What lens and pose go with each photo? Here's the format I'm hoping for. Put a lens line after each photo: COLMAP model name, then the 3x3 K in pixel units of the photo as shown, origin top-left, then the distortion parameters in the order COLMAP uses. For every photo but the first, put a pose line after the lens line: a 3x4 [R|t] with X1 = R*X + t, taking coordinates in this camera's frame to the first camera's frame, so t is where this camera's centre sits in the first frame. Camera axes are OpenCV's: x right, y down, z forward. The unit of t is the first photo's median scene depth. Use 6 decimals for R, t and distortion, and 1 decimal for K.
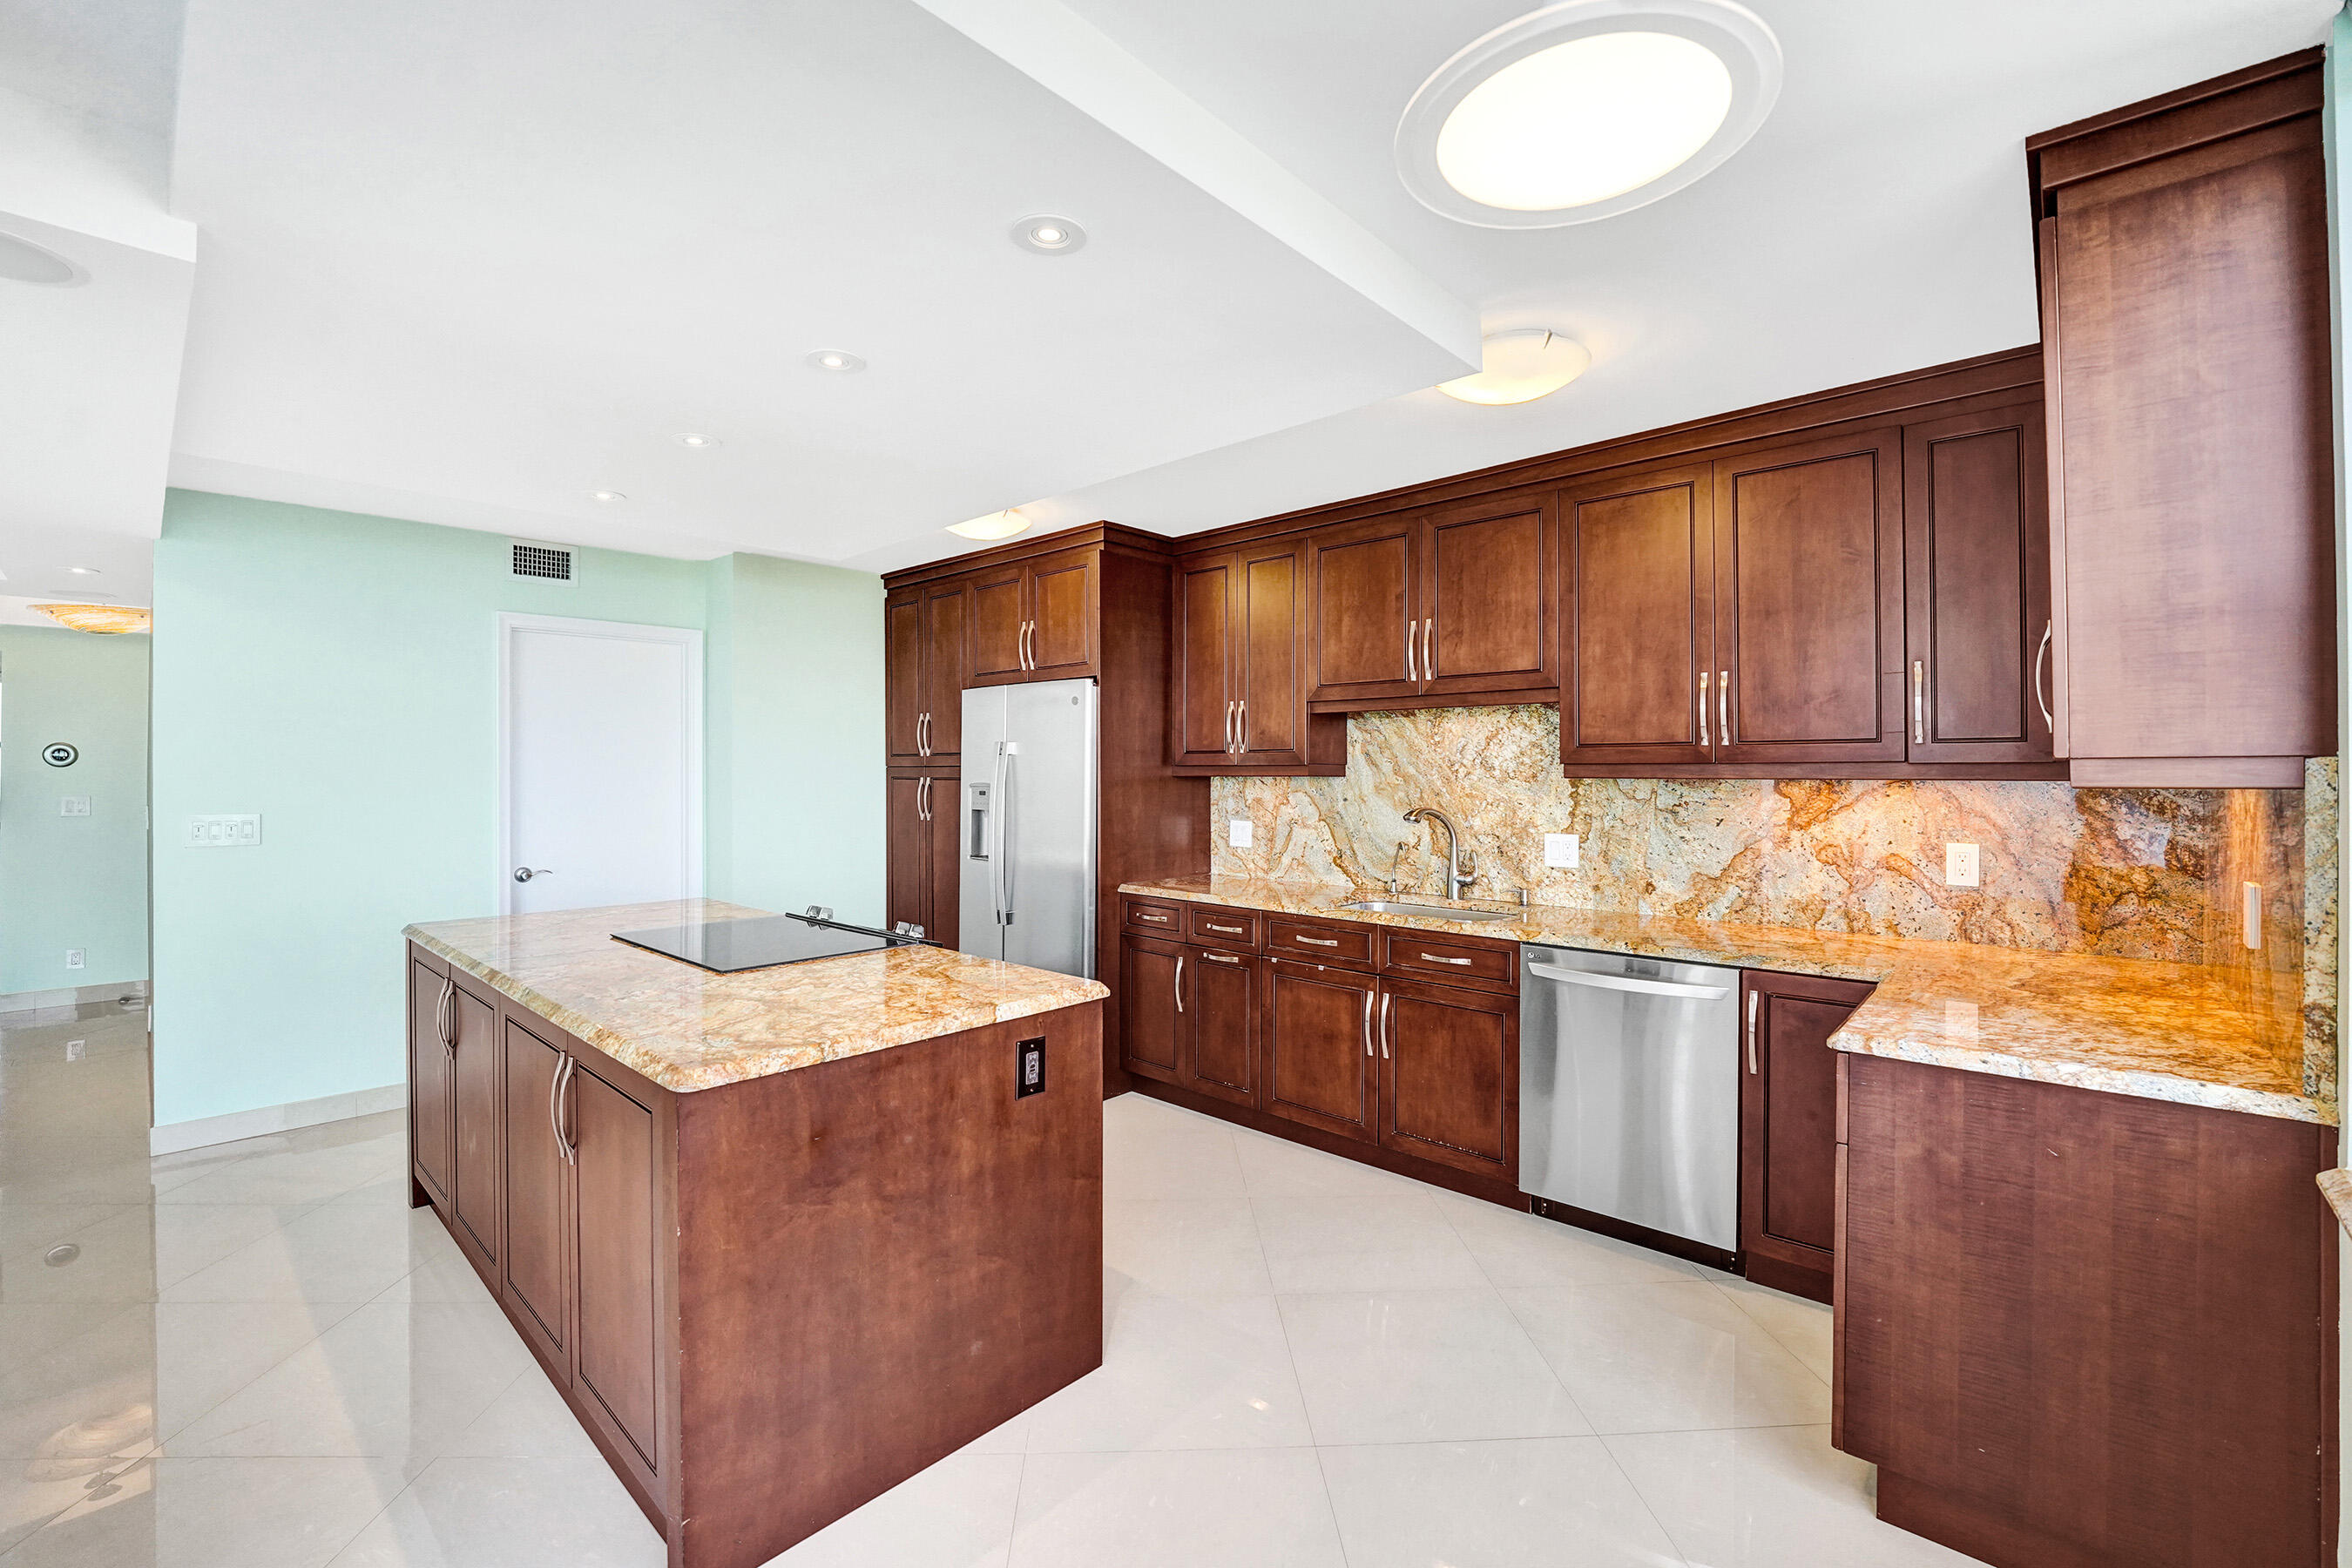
lens RADIAL K [[983.6, 0, 1181.8], [0, 983.6, 776.7], [0, 0, 1]] dist [-0.014117, 0.000325]
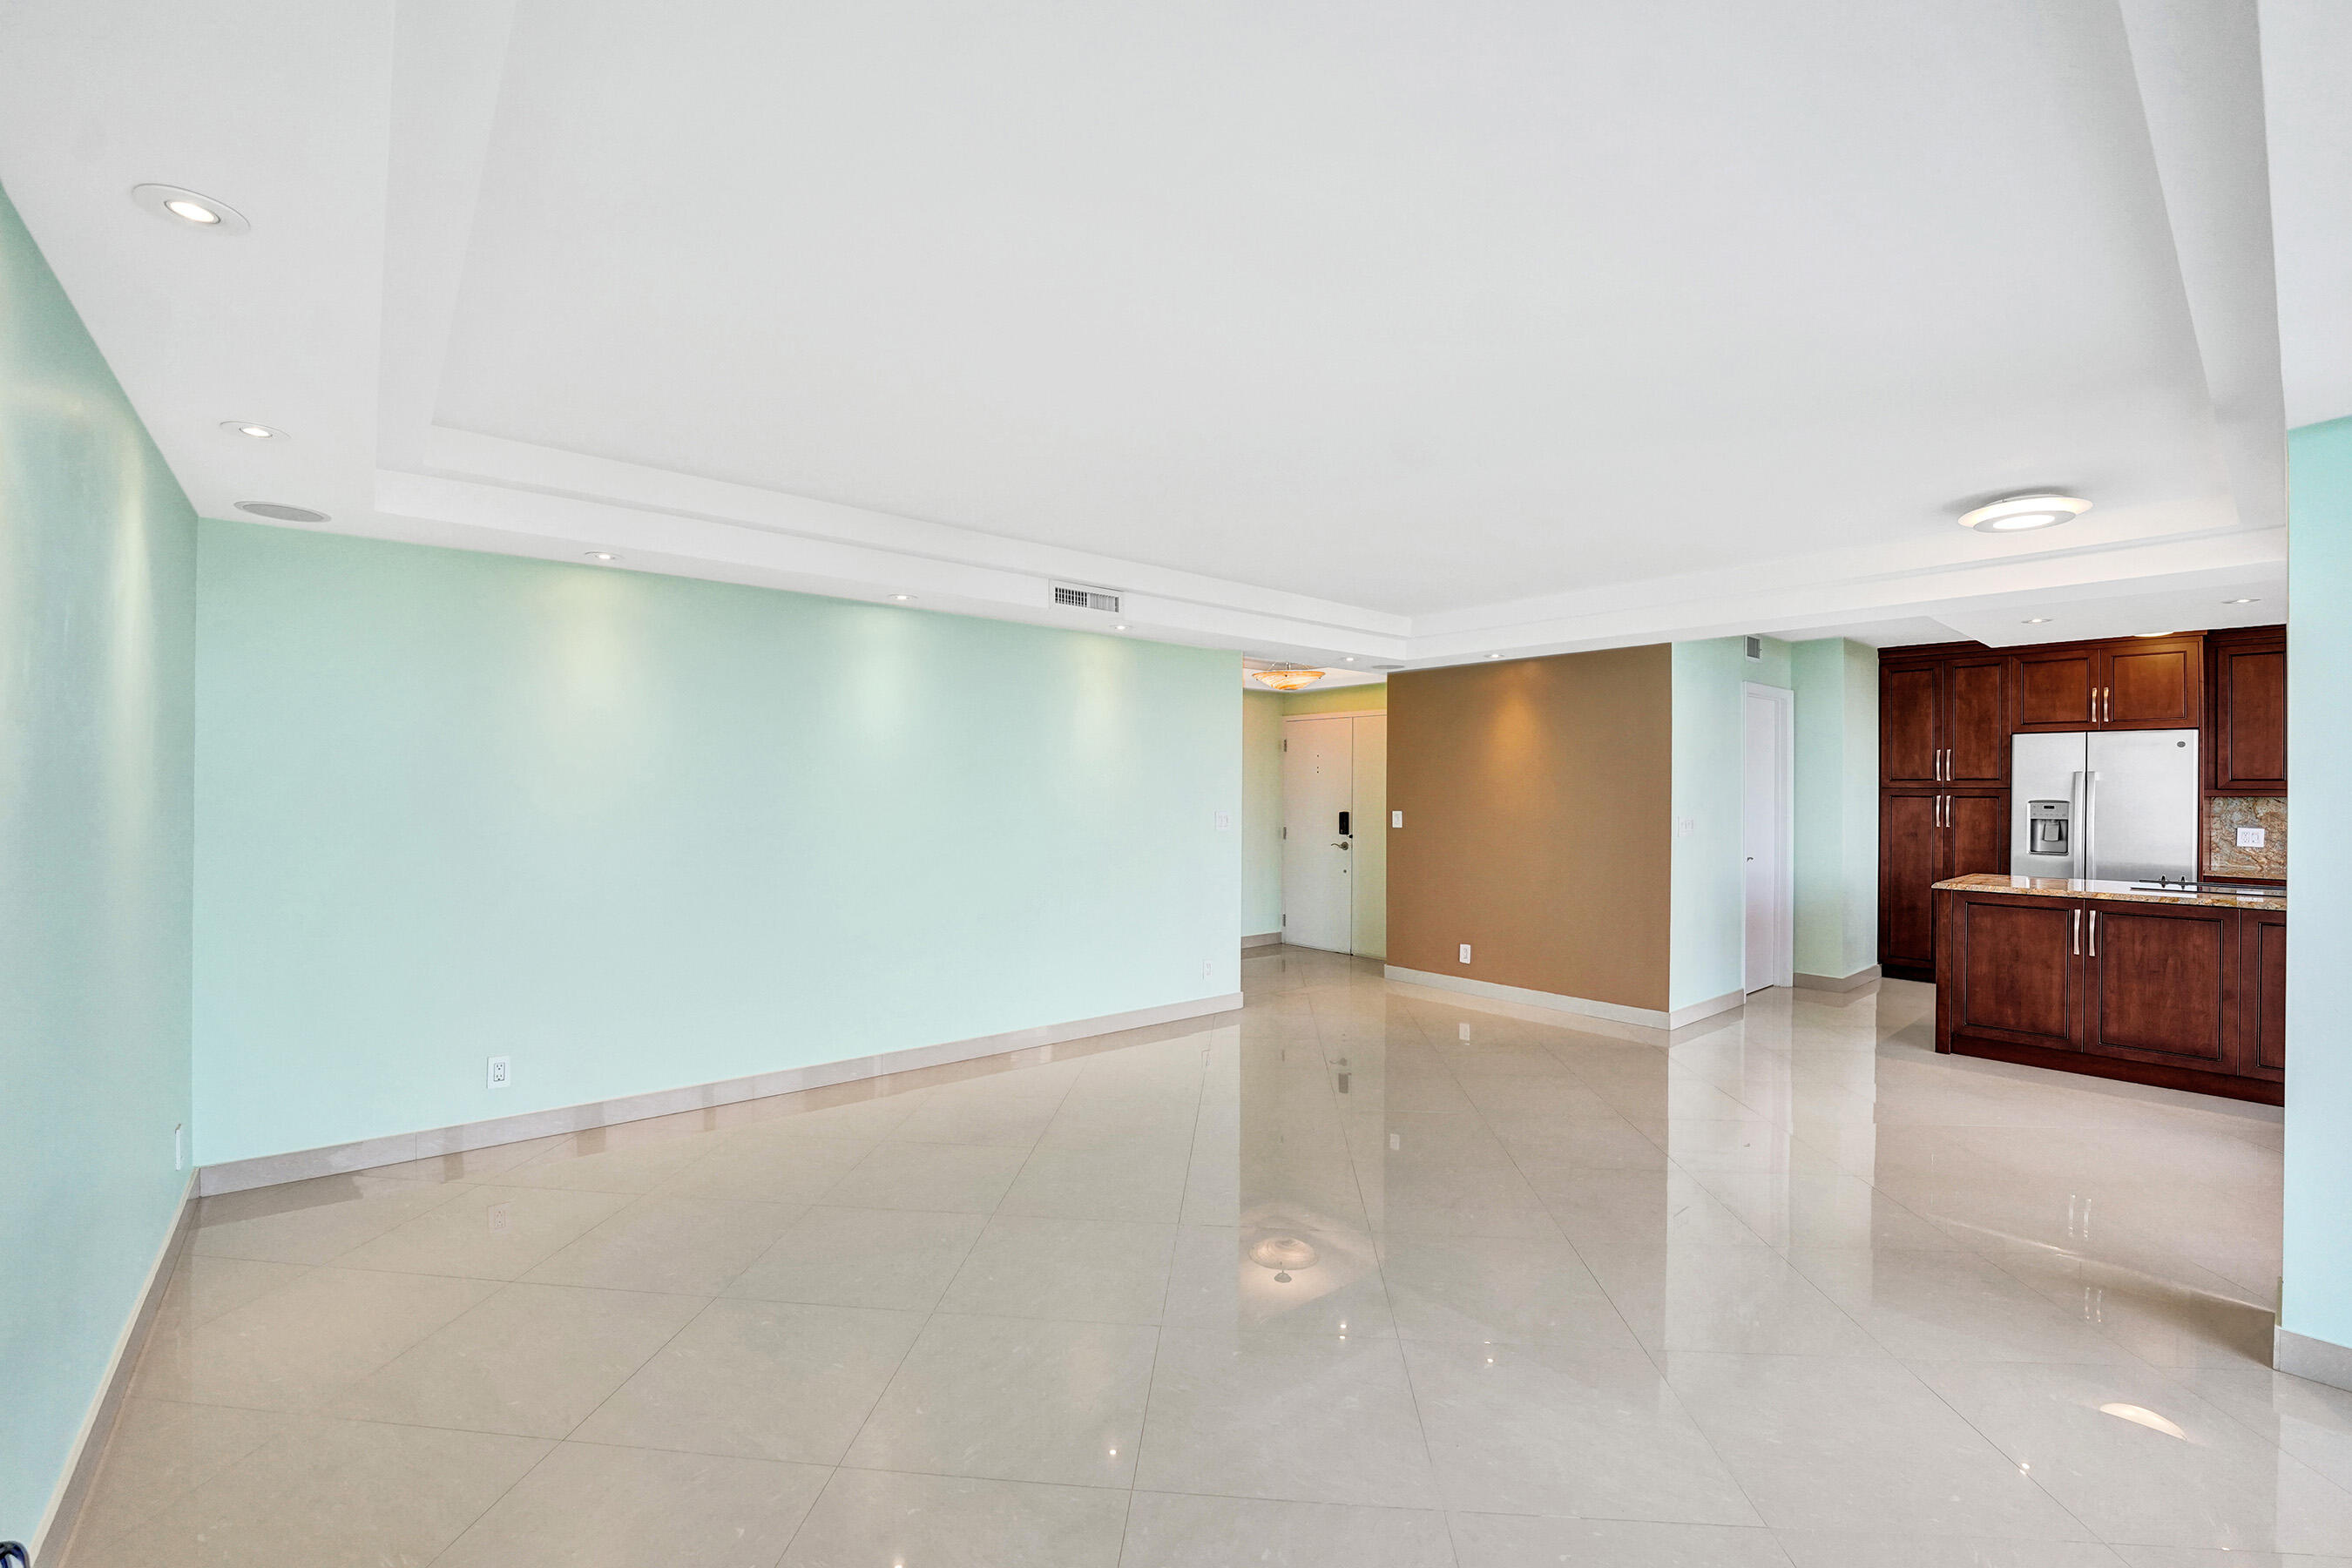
lens RADIAL K [[986.0, 0, 1172.8], [0, 986.0, 786.2], [0, 0, 1]] dist [-0.022497, 0.000019]
pose [[0.991034, 0.005310, -0.133504, -1.542729], [-0.006454, 0.999946, -0.008139, 0.006321], [0.133454, 0.008927, 0.991015, -0.677065]]
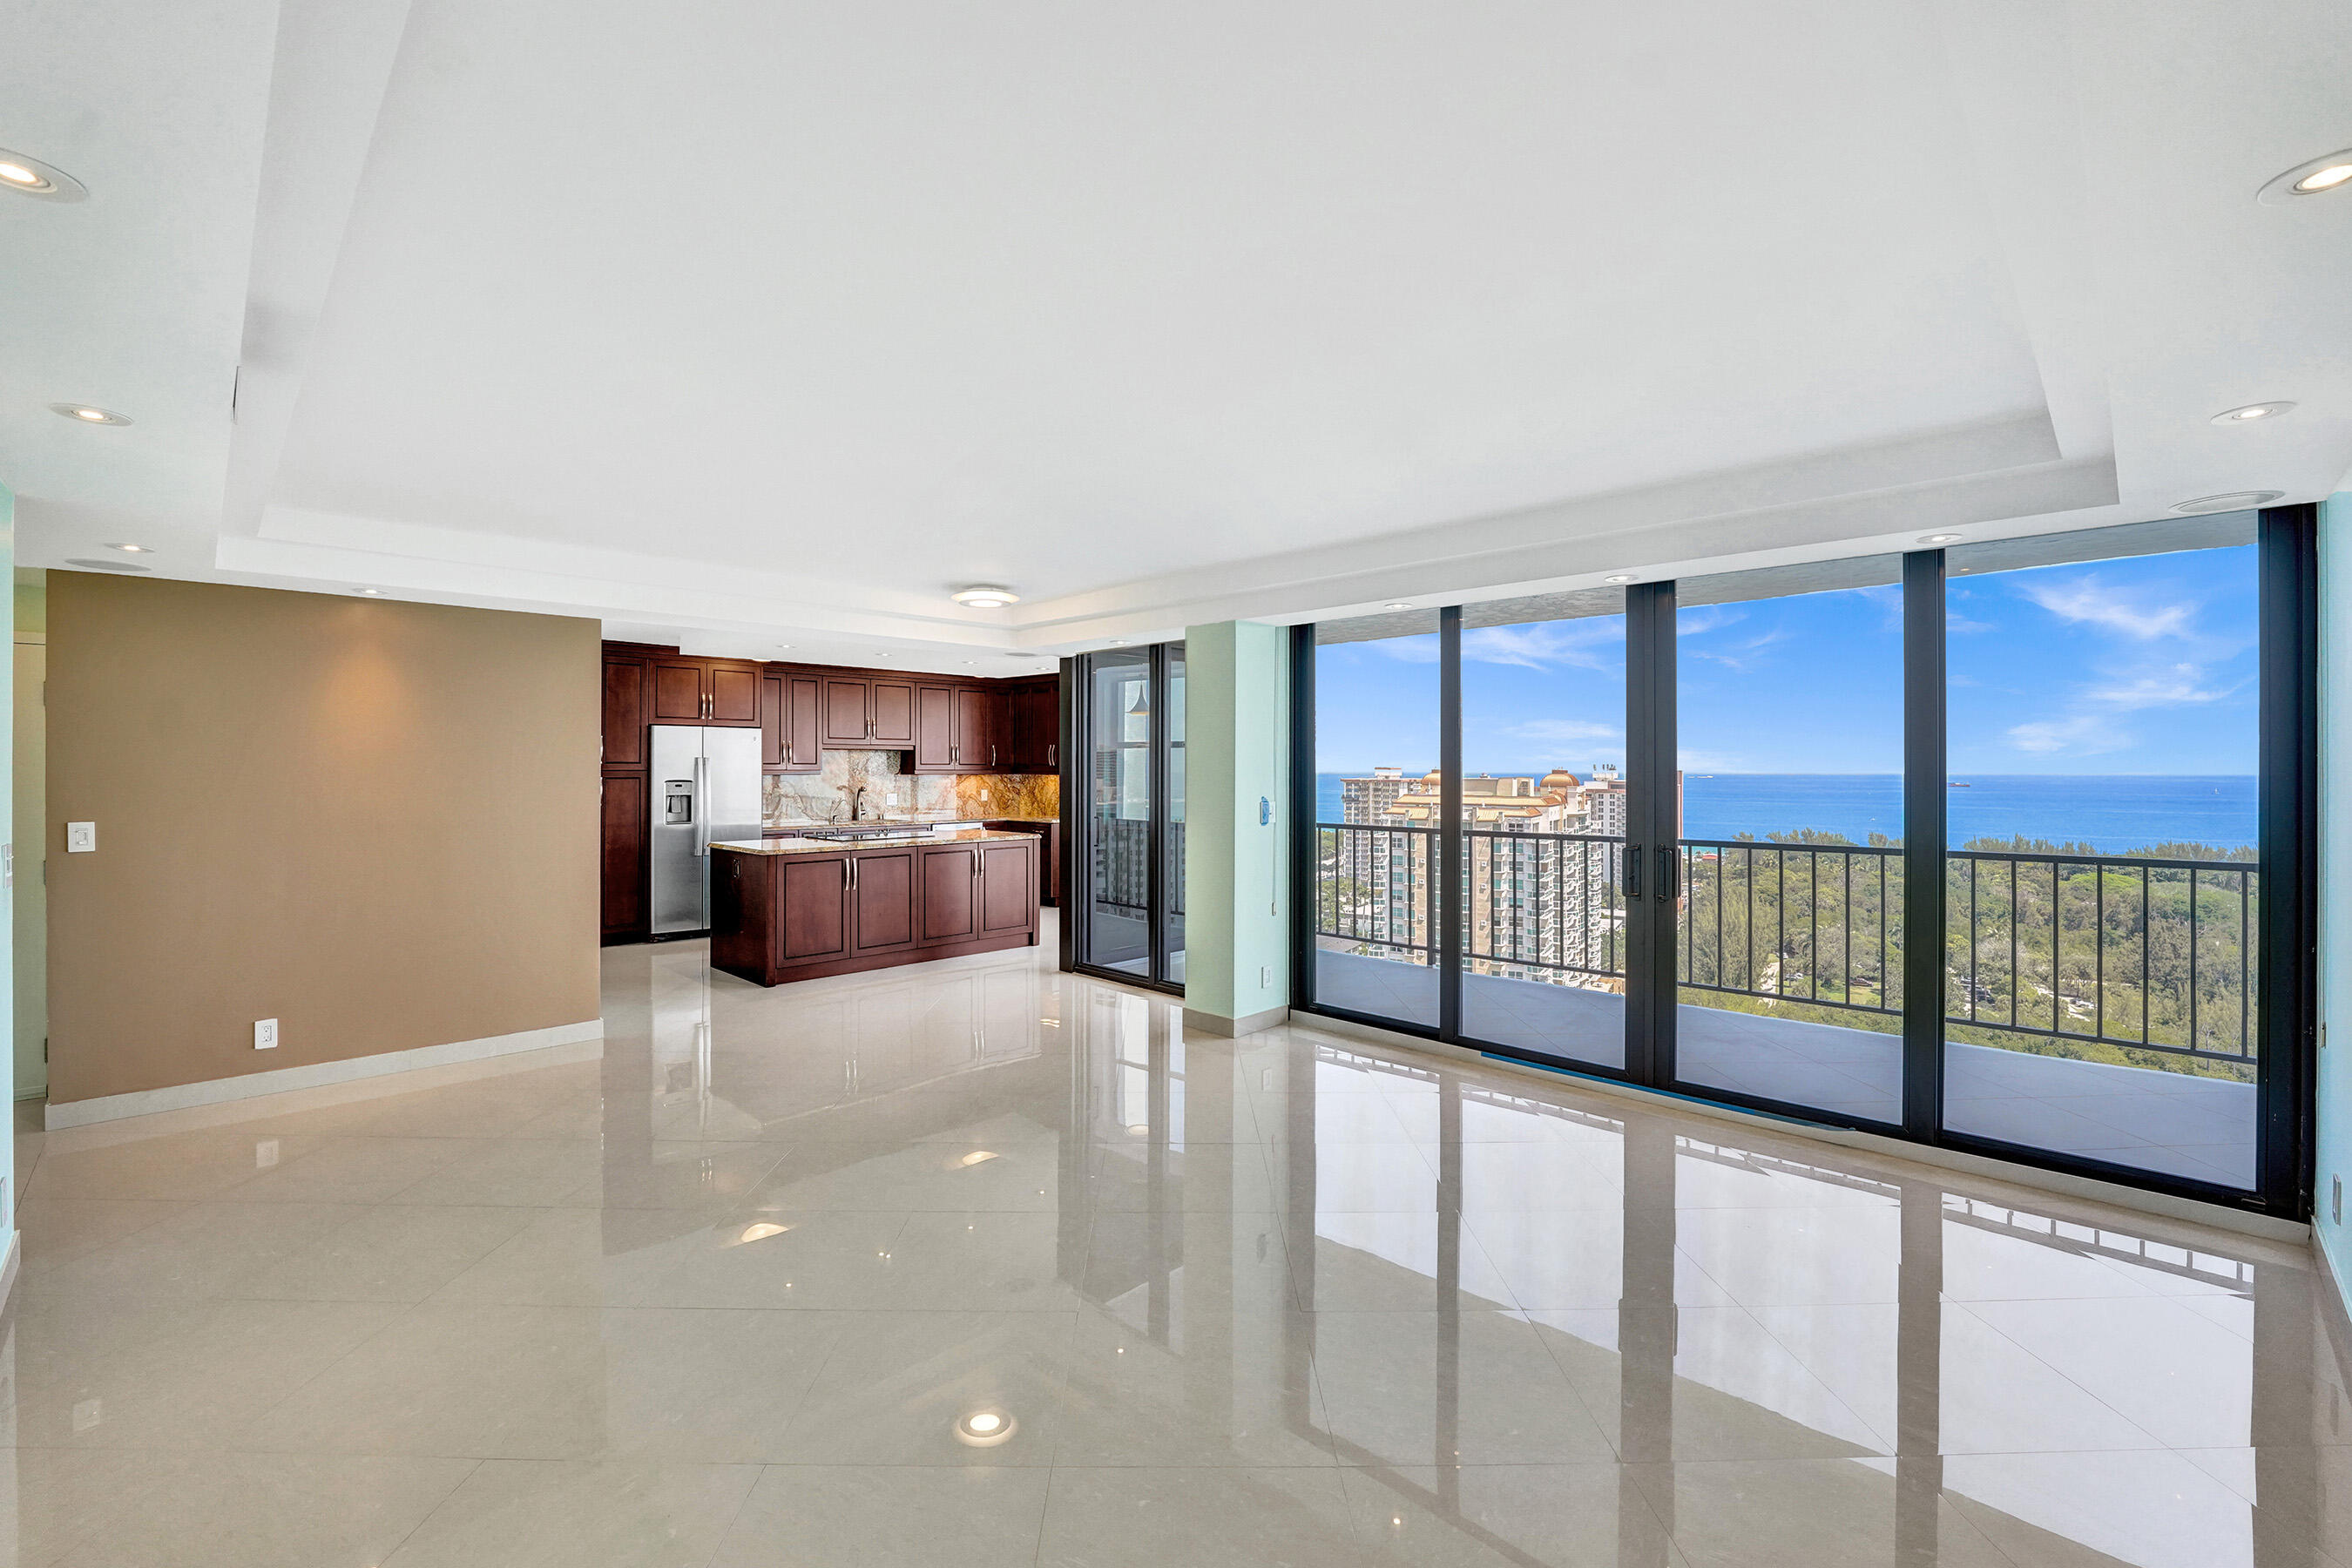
lens RADIAL K [[985.3, 0, 1162.4], [0, 985.3, 769.7], [0, 0, 1]] dist [-0.031380, 0.004000]
pose [[0.042025, -0.004661, 0.999106, -2.339688], [0.001614, 0.999988, 0.004597, -0.022865], [-0.999115, 0.001420, 0.042032, 0.064010]]
